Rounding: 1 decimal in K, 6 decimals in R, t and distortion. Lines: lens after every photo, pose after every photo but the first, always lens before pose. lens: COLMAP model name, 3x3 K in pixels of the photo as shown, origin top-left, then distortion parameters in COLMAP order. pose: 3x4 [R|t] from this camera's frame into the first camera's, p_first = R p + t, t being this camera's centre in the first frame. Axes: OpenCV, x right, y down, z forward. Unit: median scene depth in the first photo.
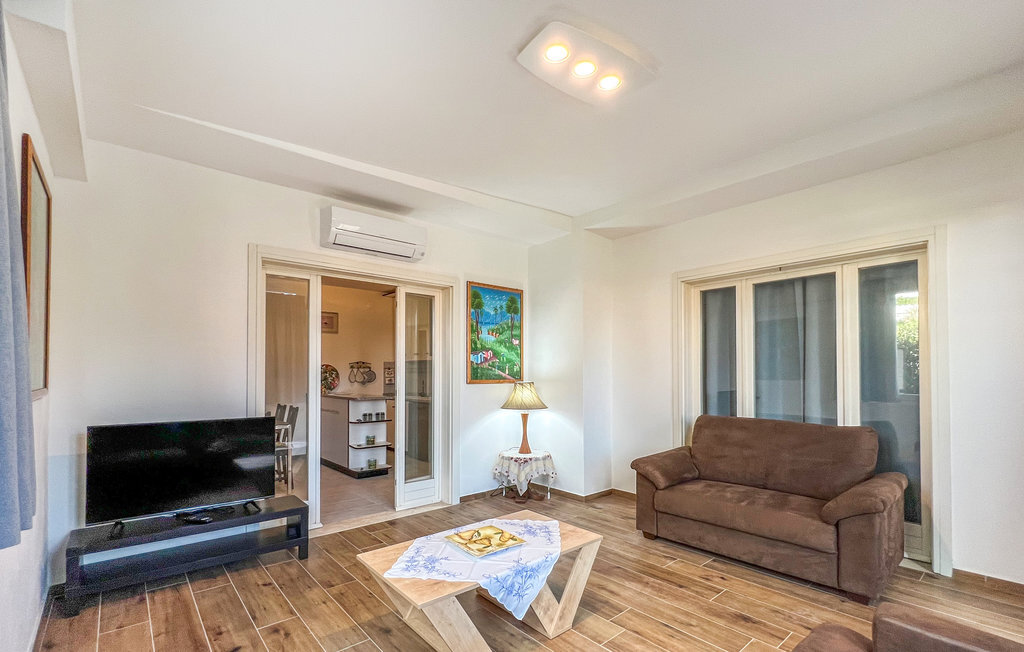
lens RADIAL K [[454.8, 0, 492.1], [0, 454.8, 365.6], [0, 0, 1]] dist [-0.003415, 0.000778]
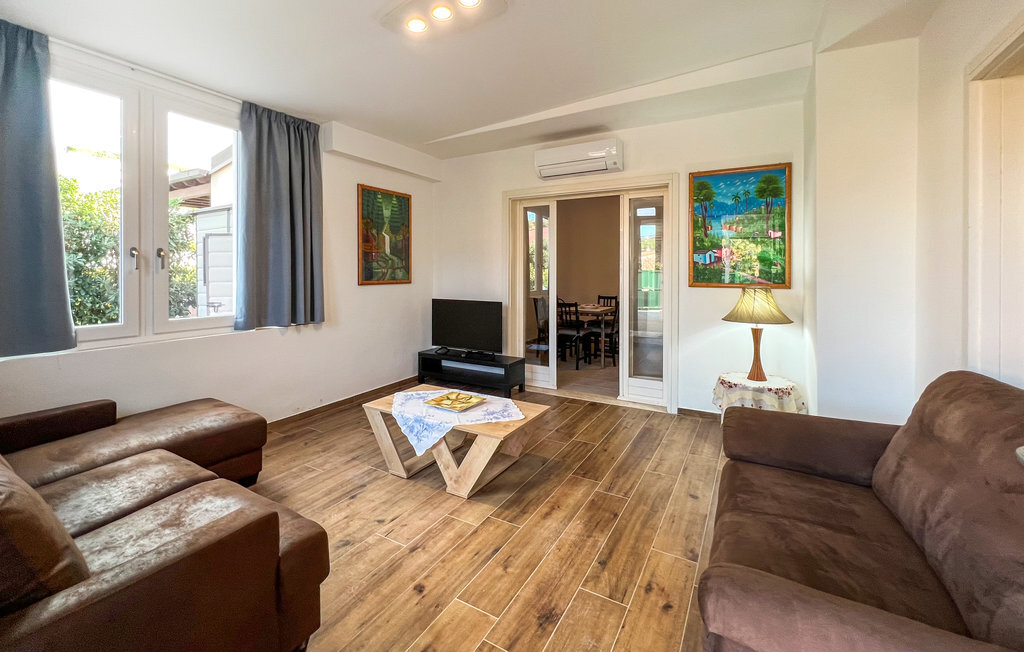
lens RADIAL K [[418.9, 0, 509.3], [0, 418.9, 270.5], [0, 0, 1]] dist [-0.014900, -0.000101]
pose [[0.336730, -0.005081, -0.941587, 0.658515], [0.014163, 0.999900, -0.000330, 0.002813], [0.941495, -0.013225, 0.336769, 0.413520]]
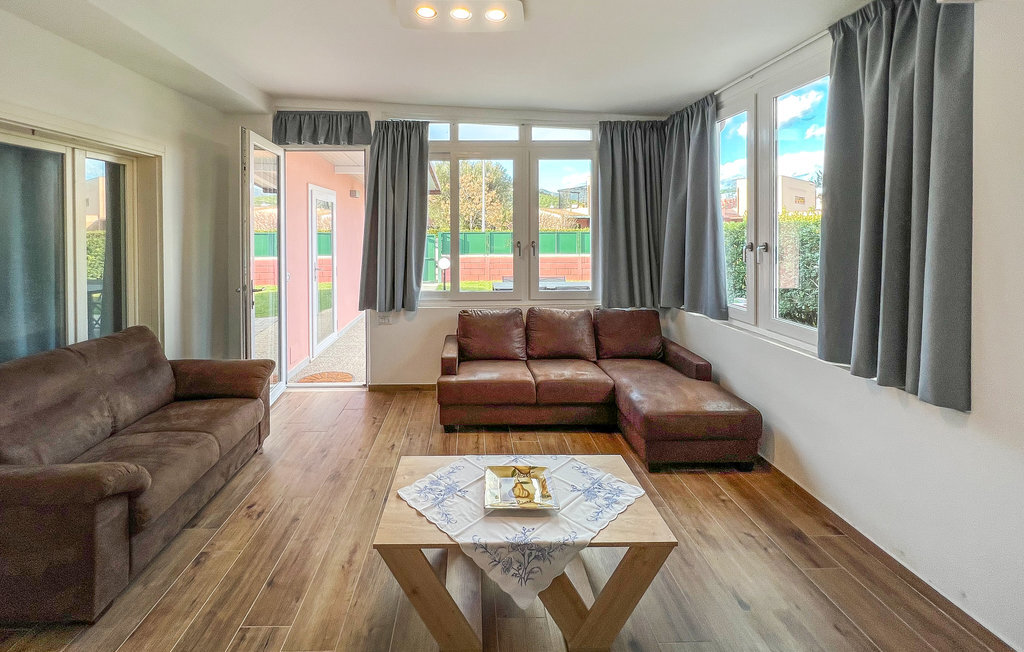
lens RADIAL K [[413.3, 0, 479.8], [0, 413.3, 231.6], [0, 0, 1]] dist [-0.001549, -0.000176]
pose [[-0.783289, 0.000568, 0.621658, -0.247450], [-0.004776, 0.999965, -0.006932, -0.053259], [-0.621640, -0.008399, -0.783258, 0.925959]]
